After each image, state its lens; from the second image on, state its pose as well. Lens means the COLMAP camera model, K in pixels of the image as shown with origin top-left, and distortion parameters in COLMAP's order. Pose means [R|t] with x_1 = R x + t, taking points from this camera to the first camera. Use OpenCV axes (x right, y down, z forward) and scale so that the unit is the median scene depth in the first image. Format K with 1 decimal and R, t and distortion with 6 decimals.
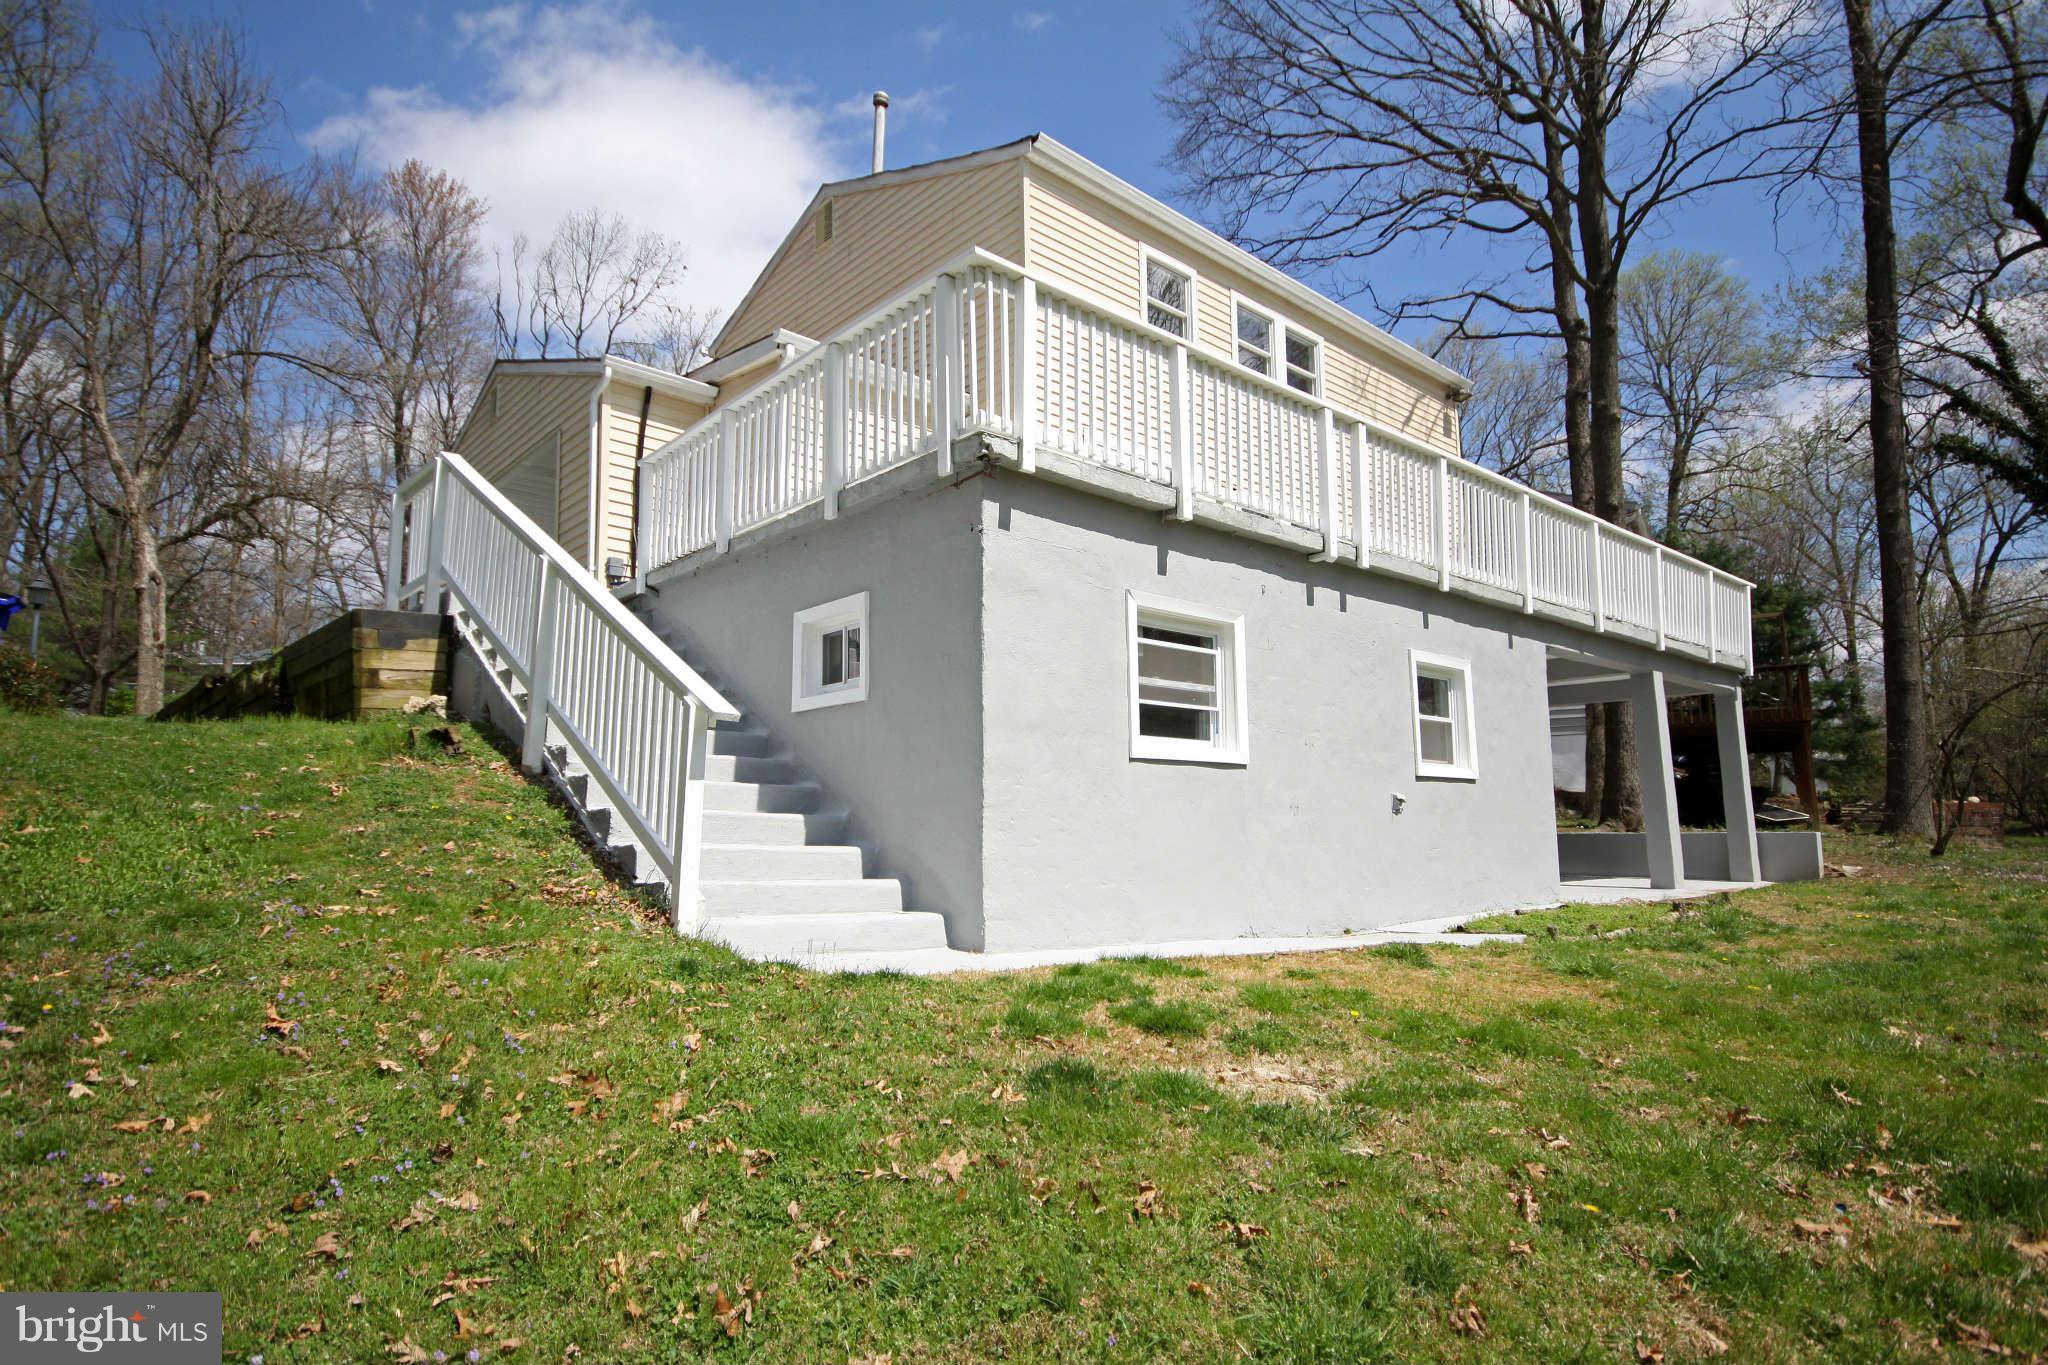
lens RADIAL K [[1088.9, 0, 1024.0], [0, 1088.9, 682.5], [0, 0, 1]] dist [0.000102, 0.000094]
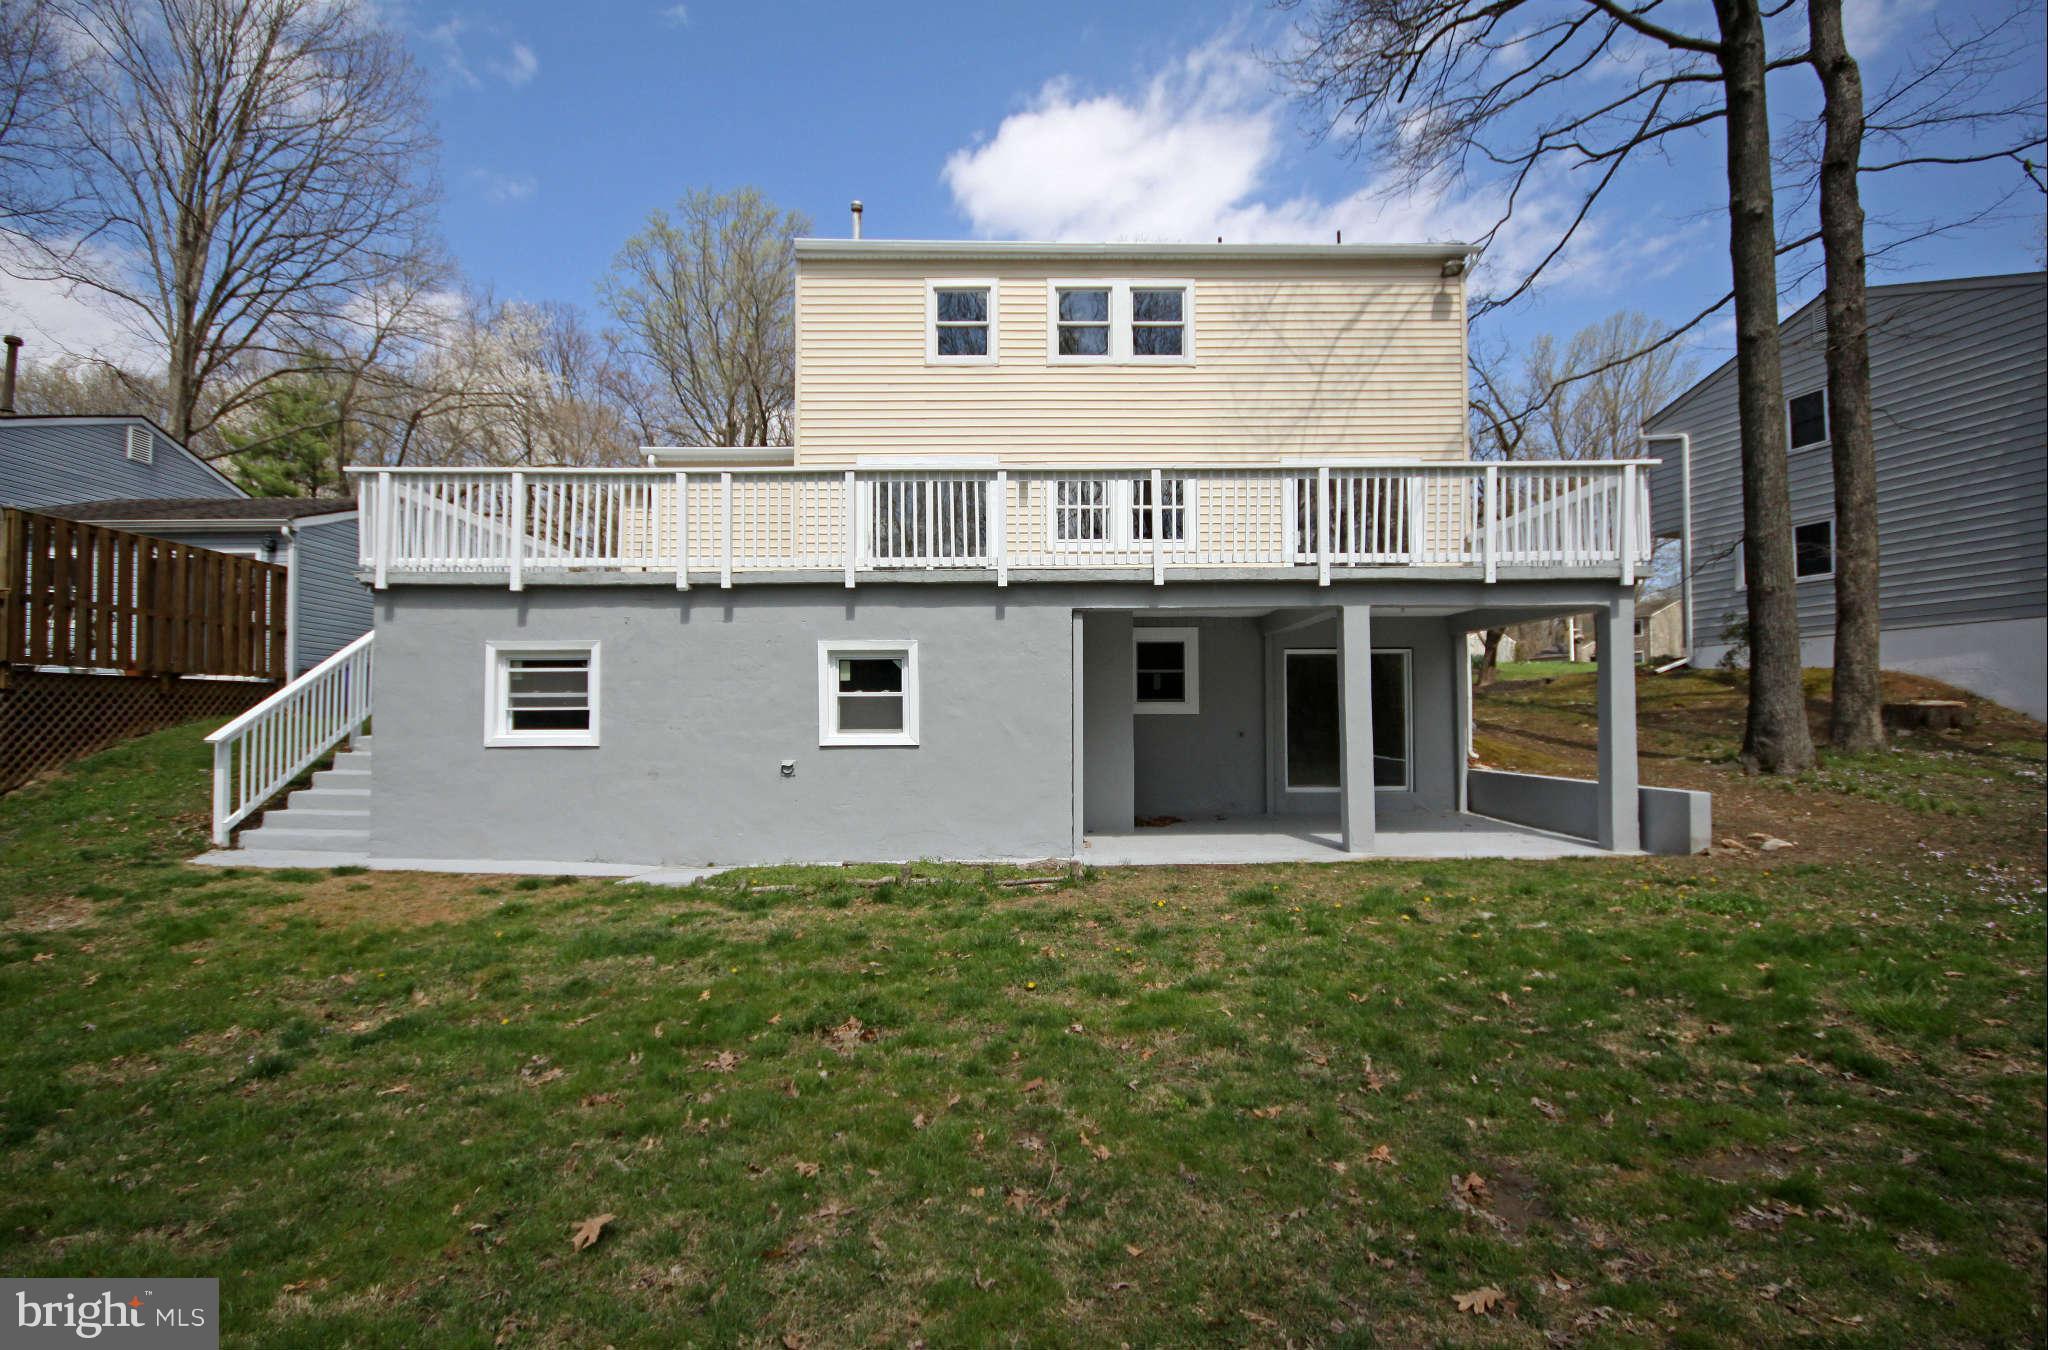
lens RADIAL K [[891.4, 0, 1024.6], [0, 891.4, 703.1], [0, 0, 1]] dist [0.027630, 0.000031]
pose [[0.758377, -0.016816, -0.651599, 1.167826], [0.094522, 0.991938, 0.084411, -0.024064], [0.644926, -0.125606, 0.753853, 0.386770]]
